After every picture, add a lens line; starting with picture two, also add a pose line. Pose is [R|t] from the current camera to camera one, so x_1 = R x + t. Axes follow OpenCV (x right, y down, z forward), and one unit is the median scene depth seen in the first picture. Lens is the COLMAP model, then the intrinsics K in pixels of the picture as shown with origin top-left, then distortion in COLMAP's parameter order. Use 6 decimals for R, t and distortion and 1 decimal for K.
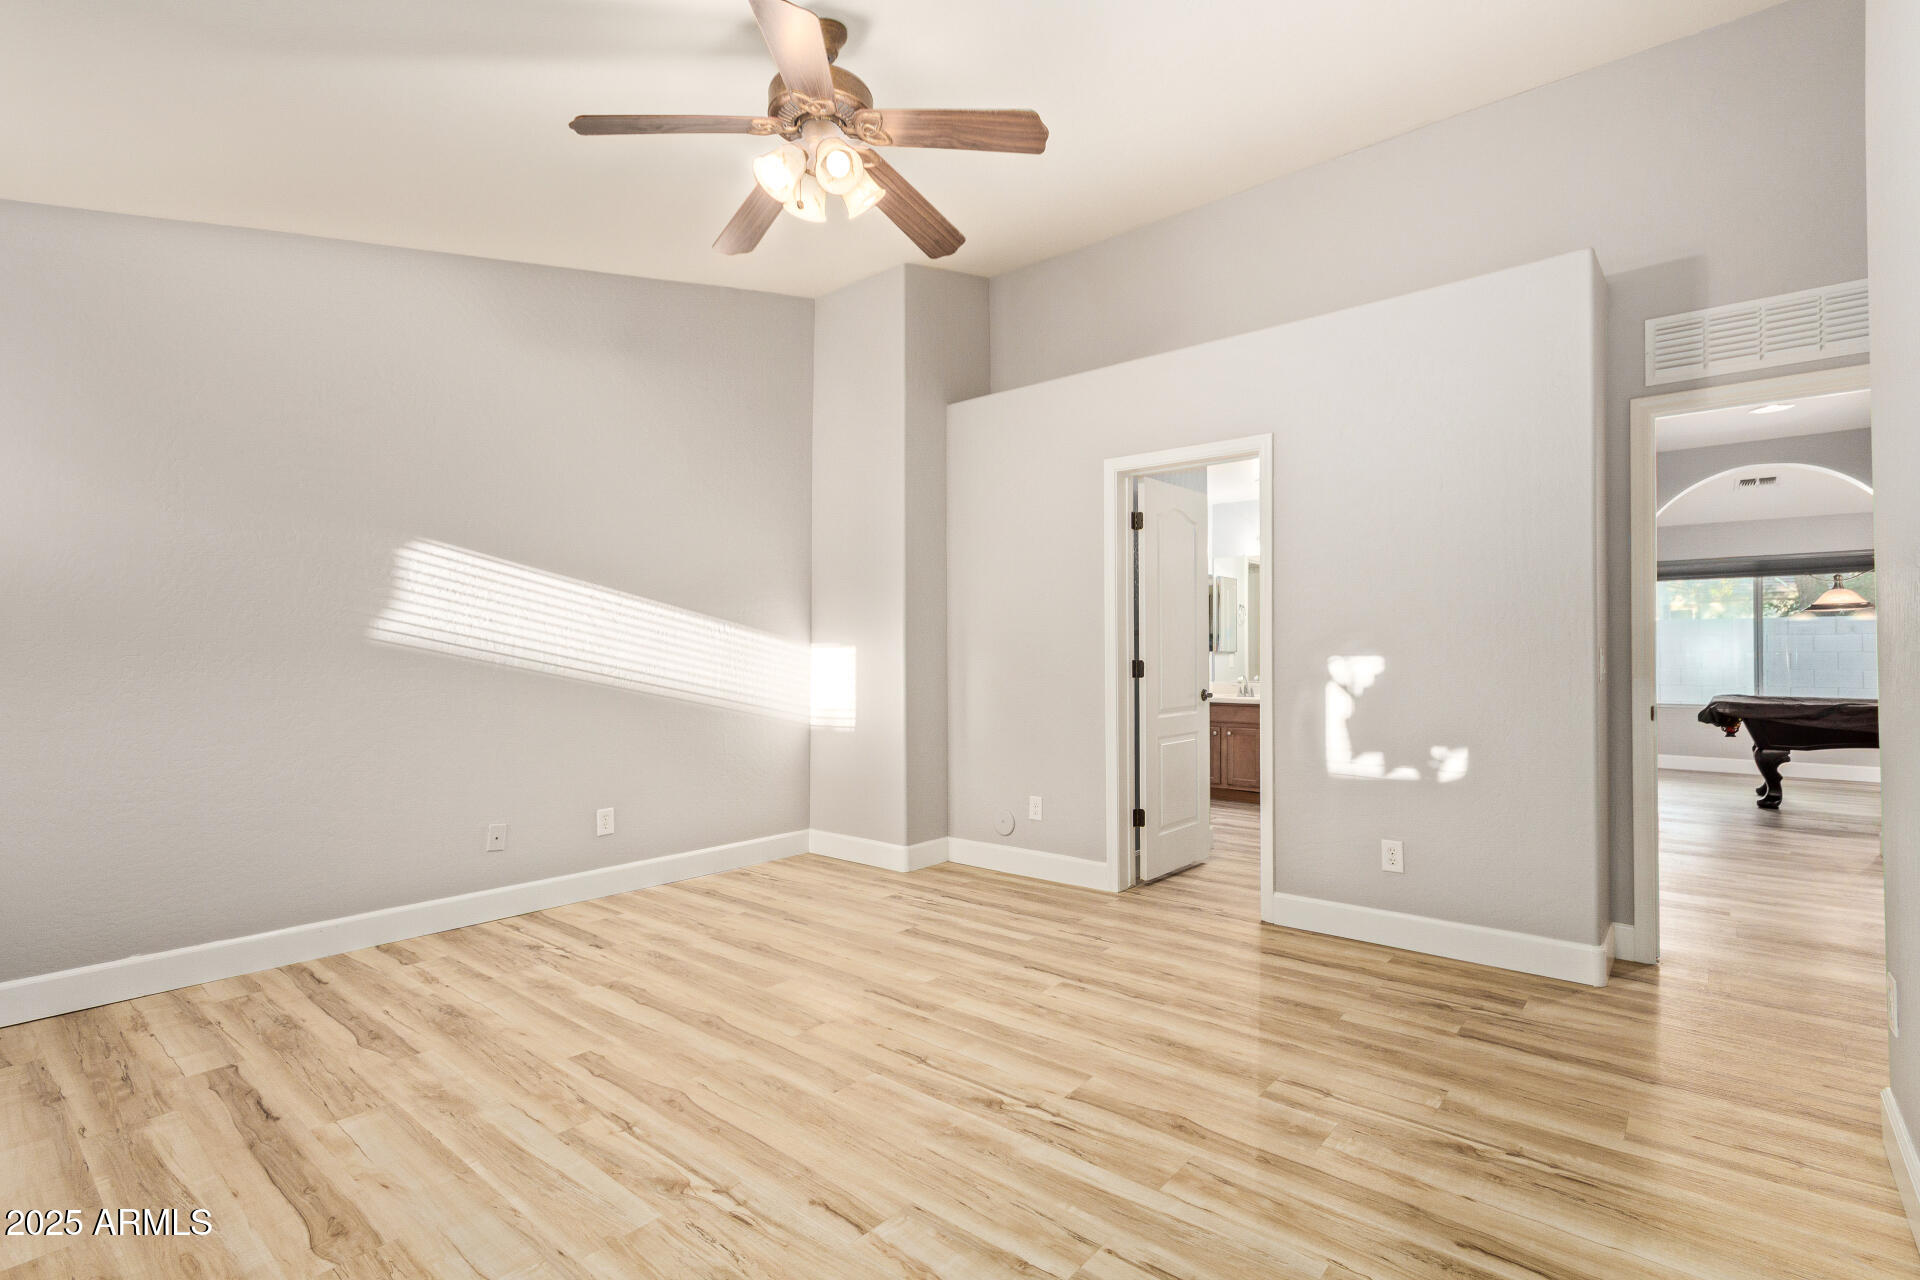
lens RADIAL K [[889.2, 0, 961.2], [0, 889.2, 643.3], [0, 0, 1]] dist [0.005085, 0.001893]
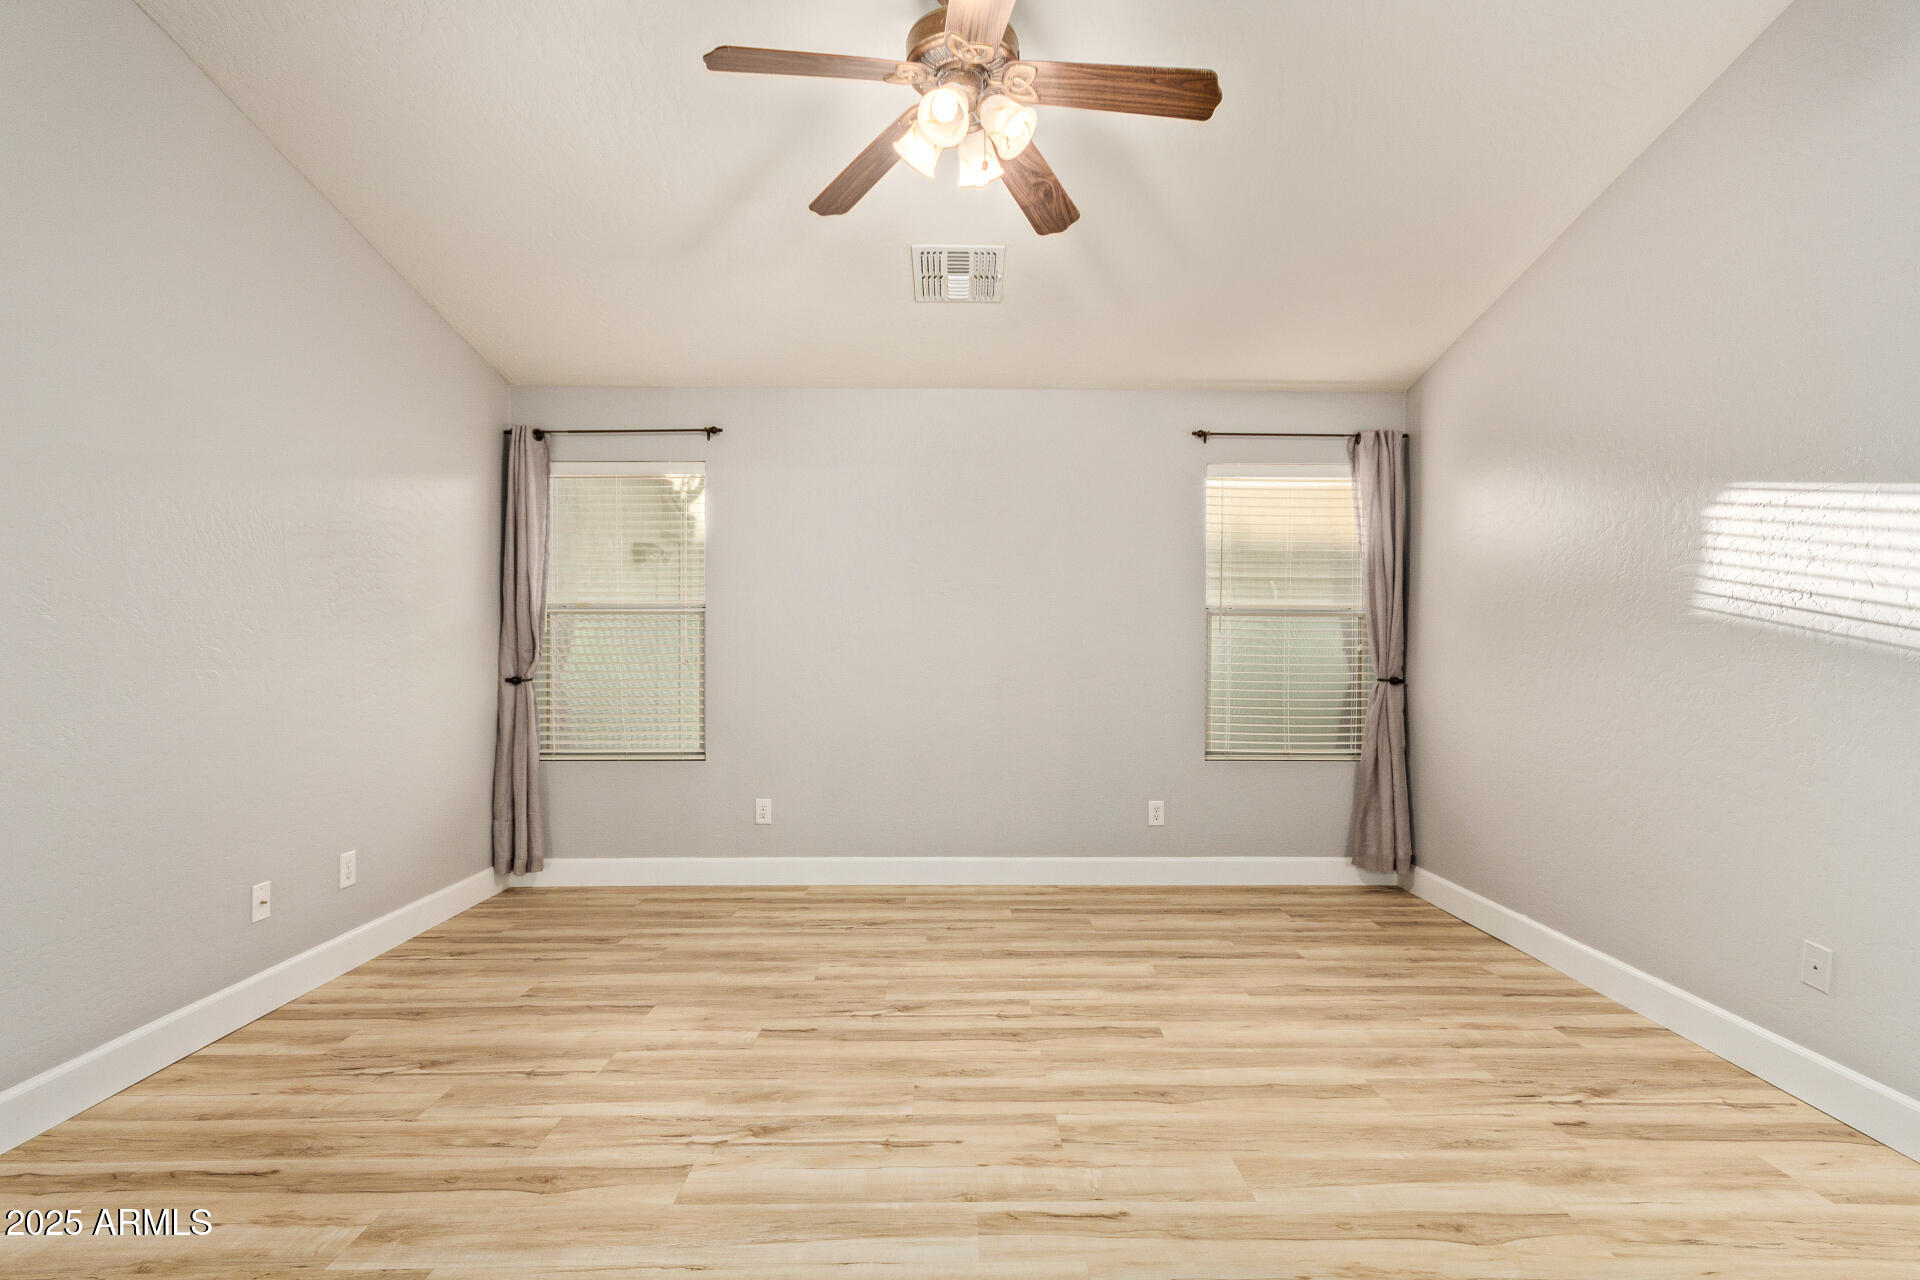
lens RADIAL K [[889.2, 0, 963.3], [0, 889.2, 649.0], [0, 0, 1]] dist [0.005085, 0.001893]
pose [[-0.756430, -0.006039, -0.654046, 0.459139], [0.006355, 0.999842, -0.016583, 0.027393], [0.654043, -0.016701, -0.756273, 1.735397]]
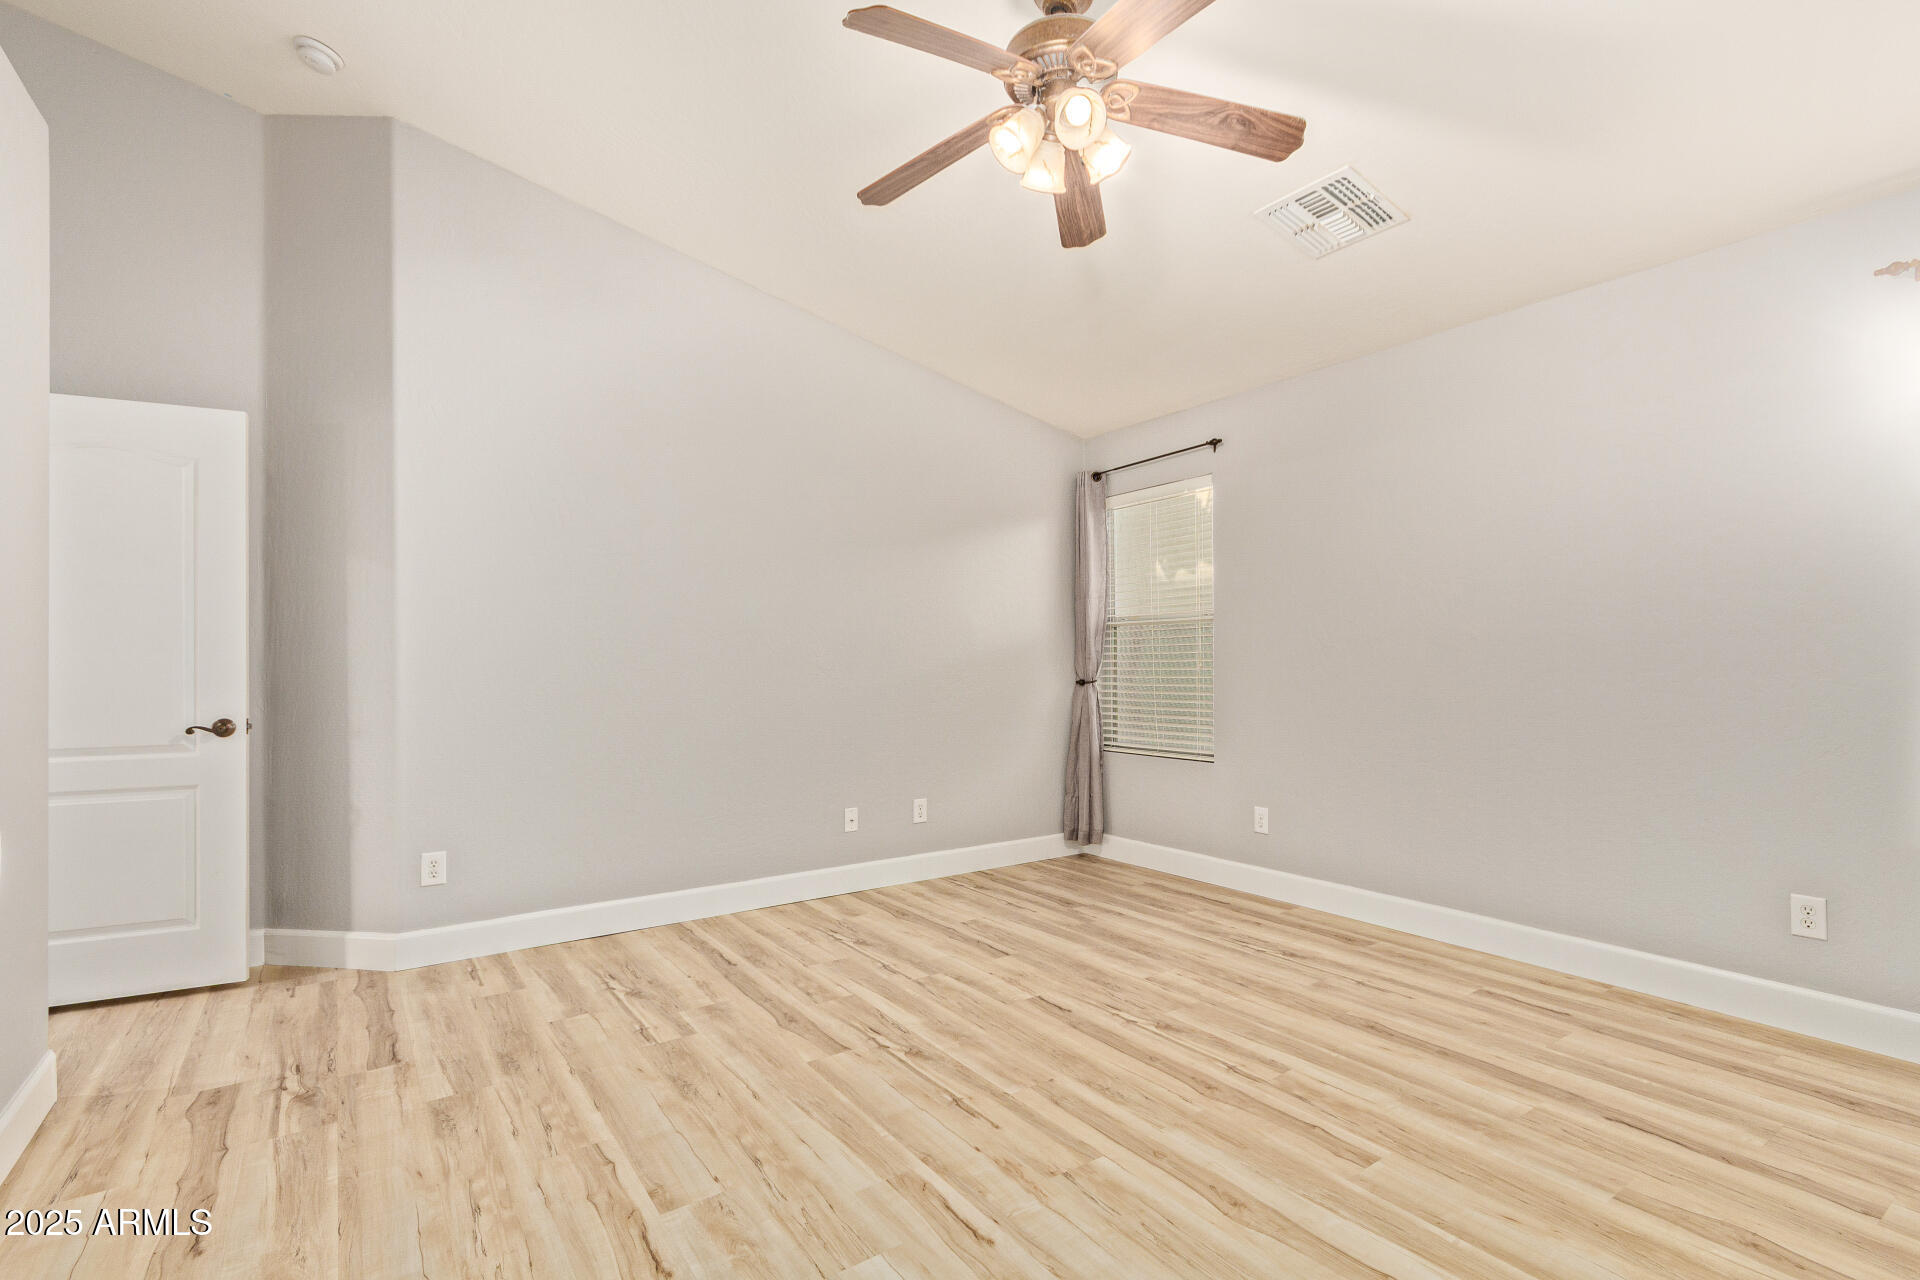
lens RADIAL K [[889.2, 0, 961.8], [0, 889.2, 651.5], [0, 0, 1]] dist [0.005085, 0.001893]
pose [[-0.965588, 0.009901, 0.259887, -0.303091], [0.004107, 0.999731, -0.022829, 0.028065], [-0.260043, -0.020976, -0.965369, 1.963024]]
